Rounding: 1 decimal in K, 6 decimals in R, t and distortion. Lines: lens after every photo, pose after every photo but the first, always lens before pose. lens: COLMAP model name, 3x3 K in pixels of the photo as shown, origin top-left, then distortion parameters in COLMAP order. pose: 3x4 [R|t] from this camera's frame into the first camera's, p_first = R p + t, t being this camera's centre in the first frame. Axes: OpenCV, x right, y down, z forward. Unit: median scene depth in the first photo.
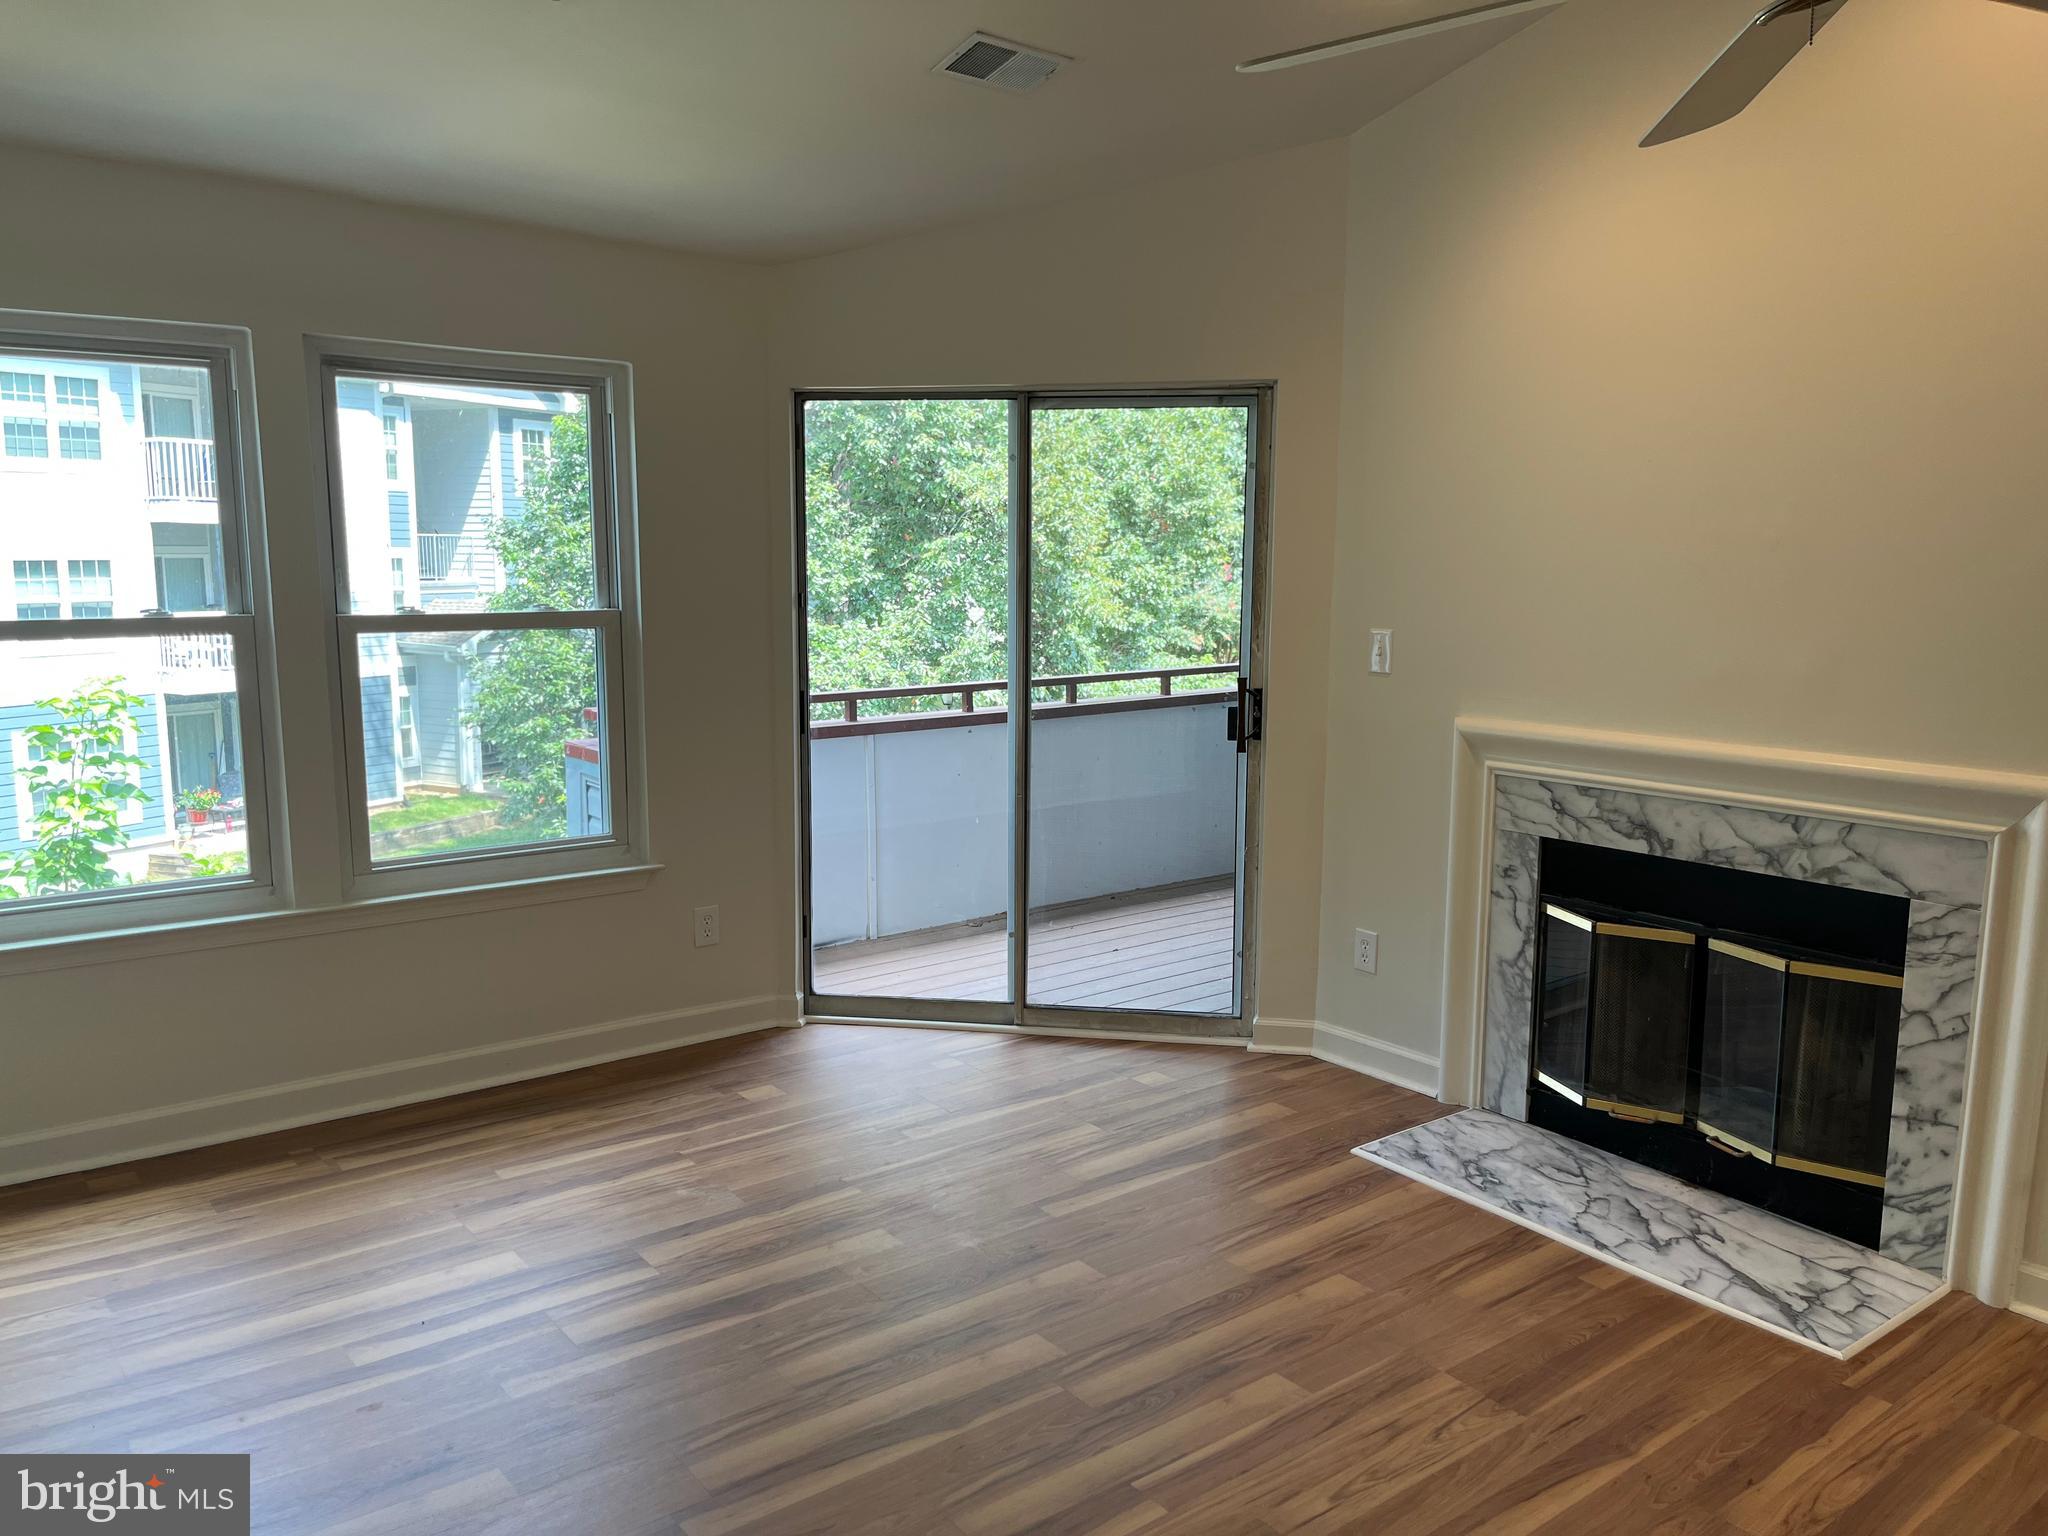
lens RADIAL K [[1576.5, 0, 1020.4], [0, 1576.5, 825.1], [0, 0, 1]] dist [0.057658, -0.066682]
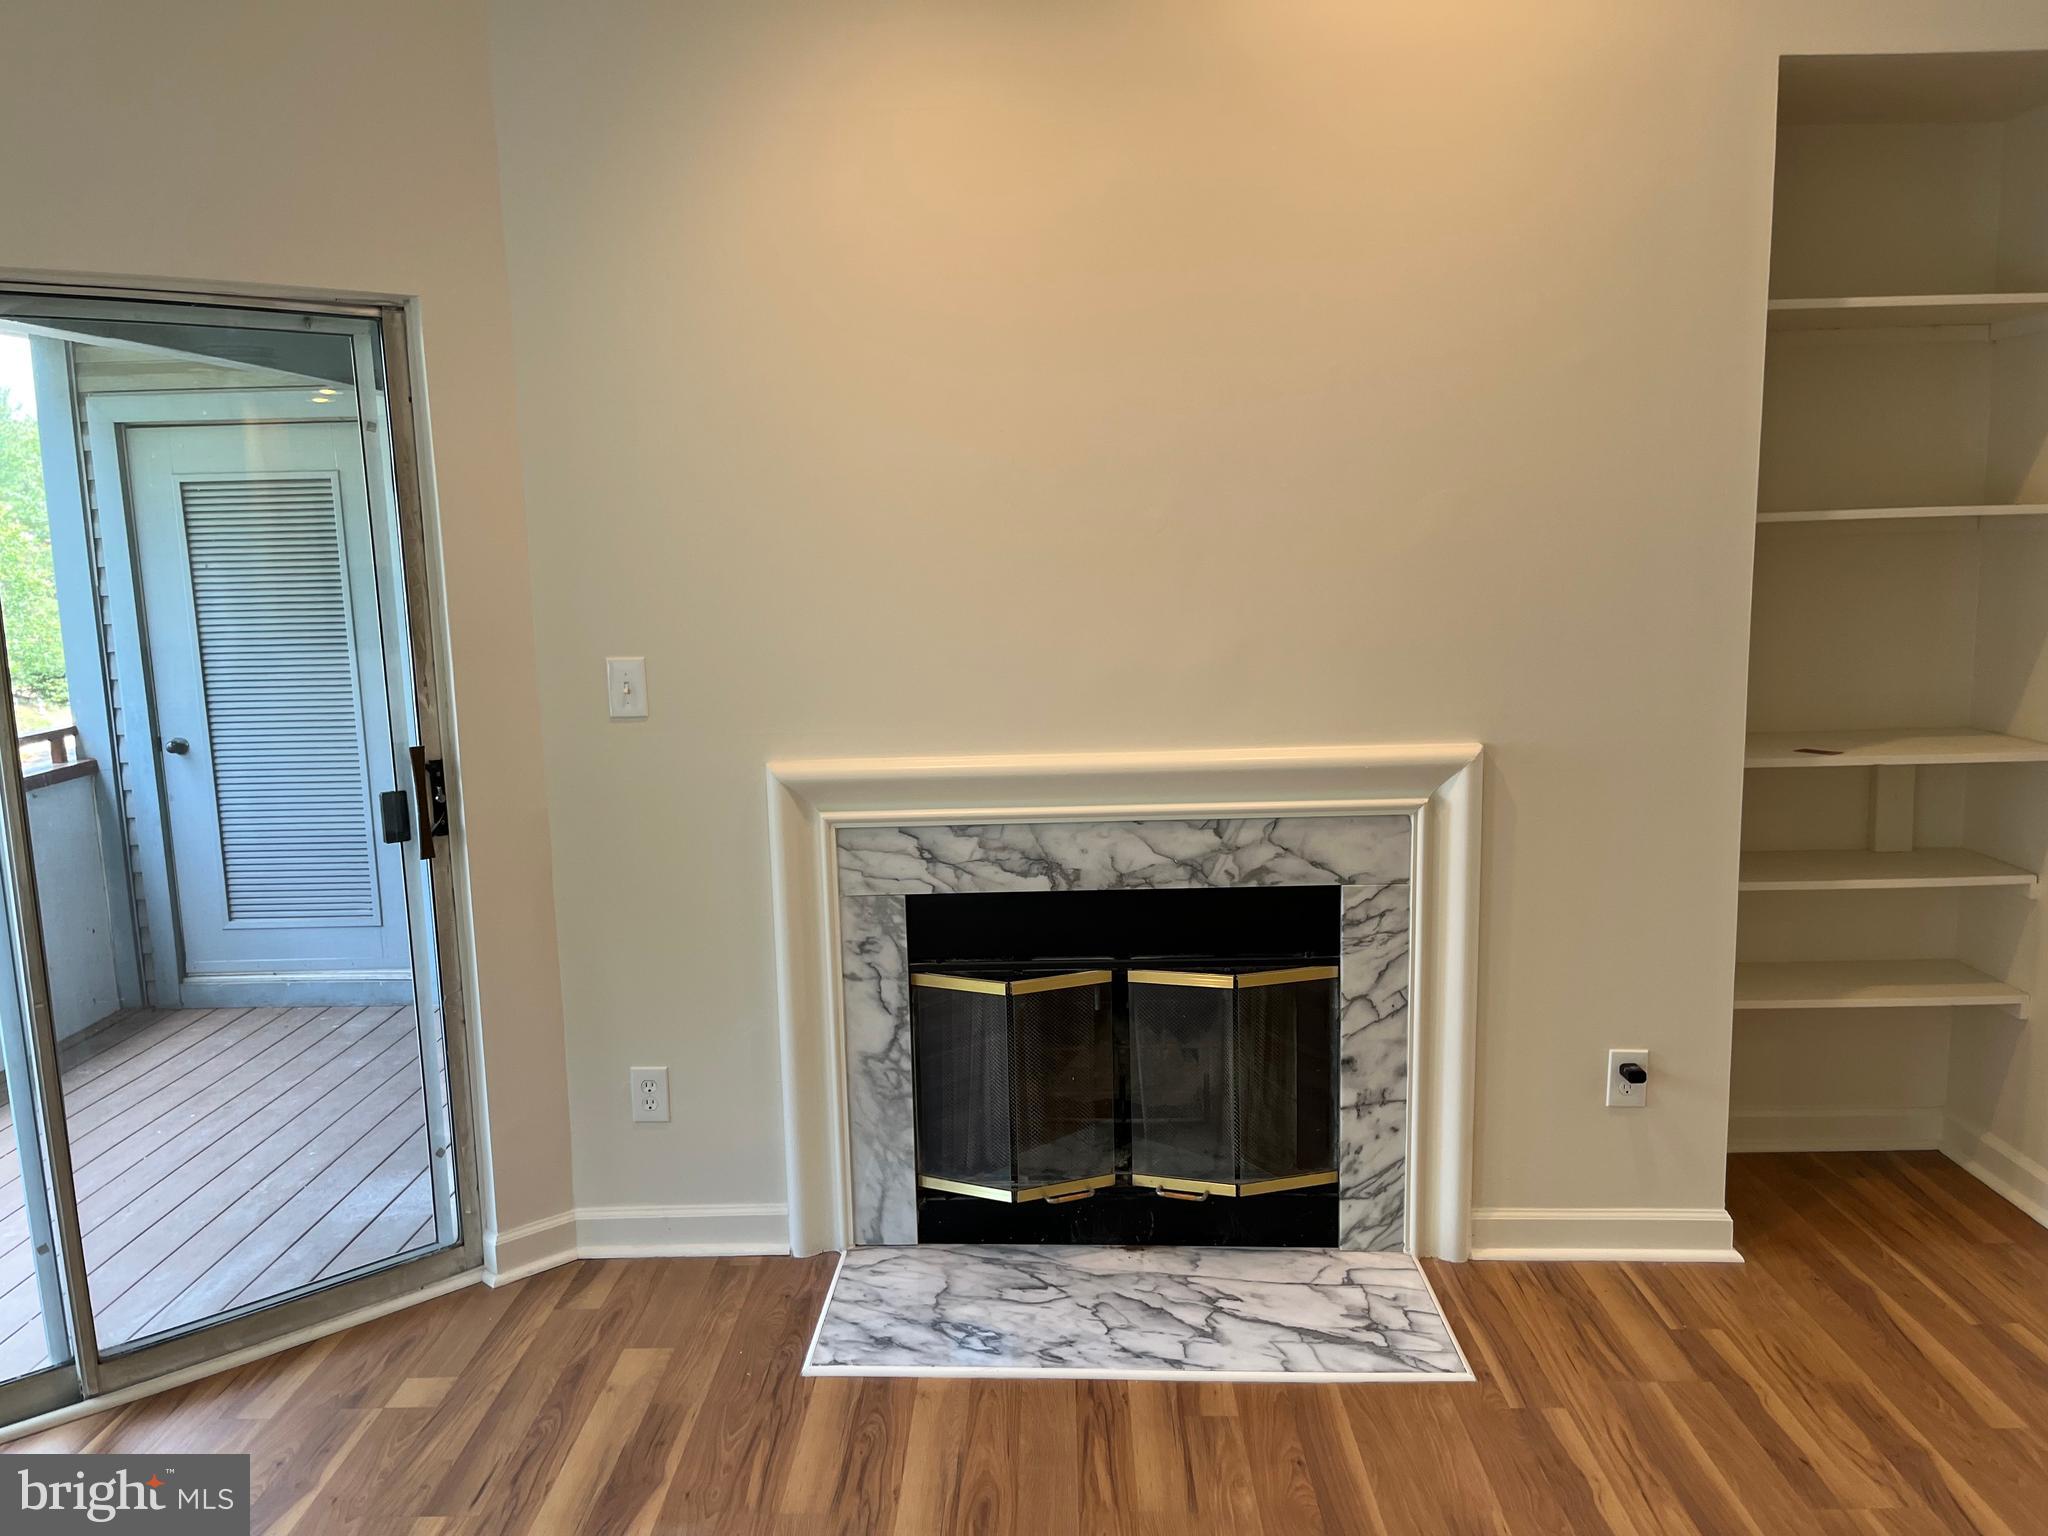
lens RADIAL K [[1576.5, 0, 1054.4], [0, 1576.5, 806.3], [0, 0, 1]] dist [0.057658, -0.066682]
pose [[0.625730, -0.152493, 0.764989, -0.200535], [0.165942, 0.984280, 0.060473, -0.063213], [-0.762185, 0.089104, 0.641198, 0.365191]]
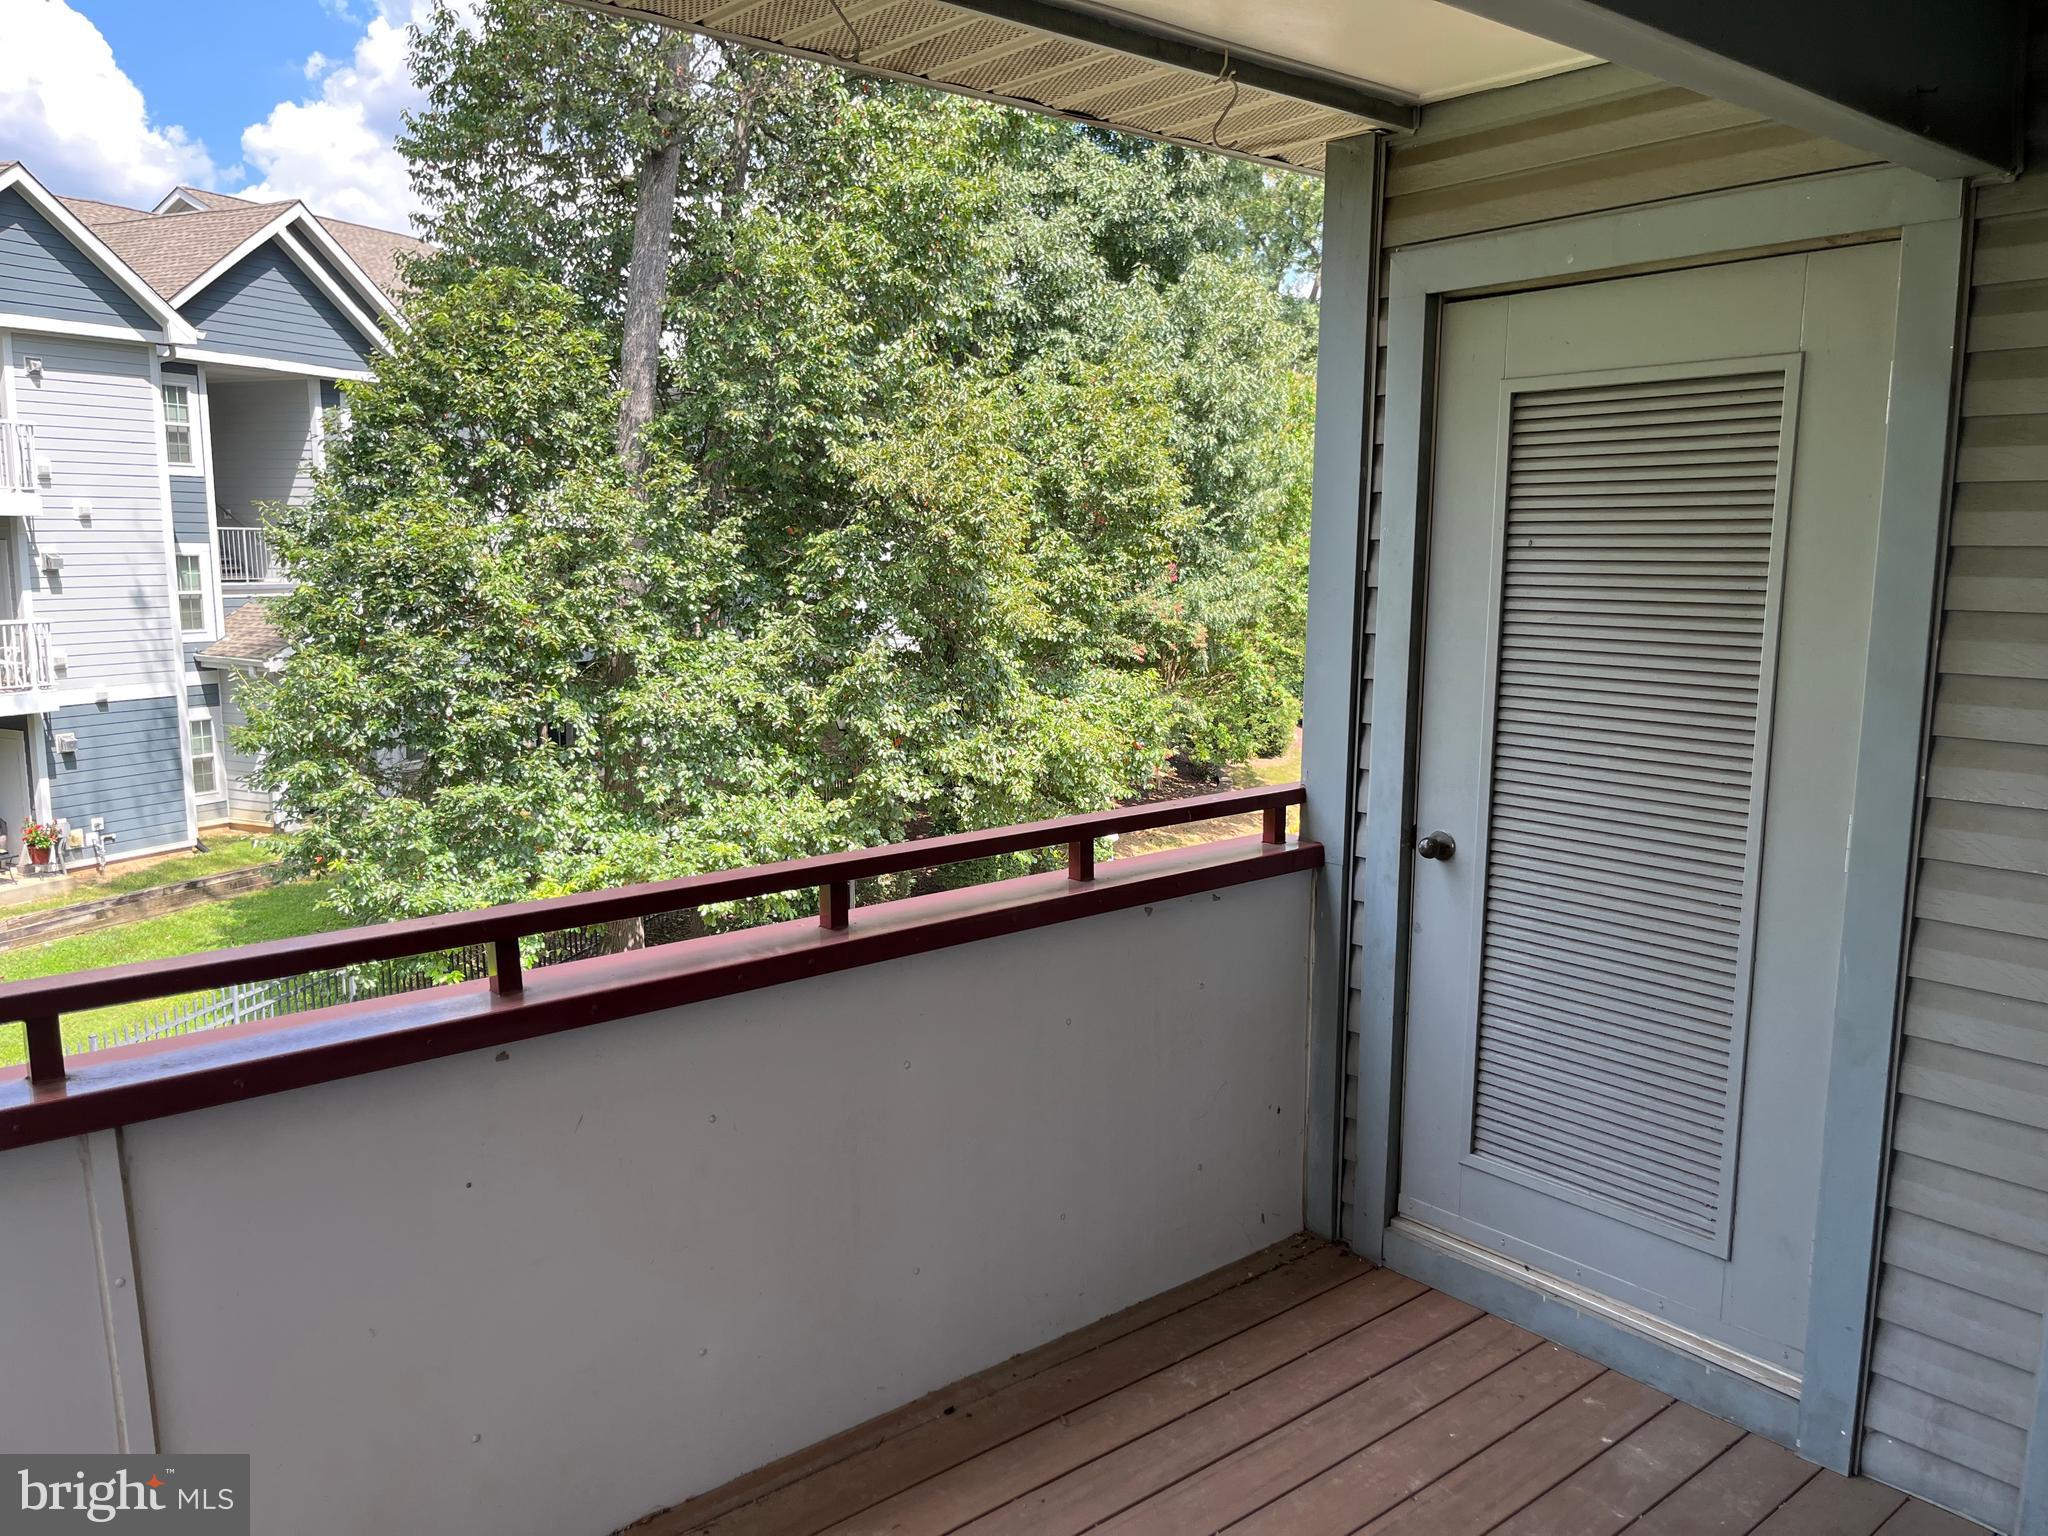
lens RADIAL K [[1576.5, 0, 1018.0], [0, 1576.5, 778.9], [0, 0, 1]] dist [0.057658, -0.066682]
pose [[0.999319, -0.005907, 0.036430, 0.089202], [0.006909, 0.999600, -0.027433, -0.153367], [-0.036254, 0.027666, 0.998960, 0.917585]]
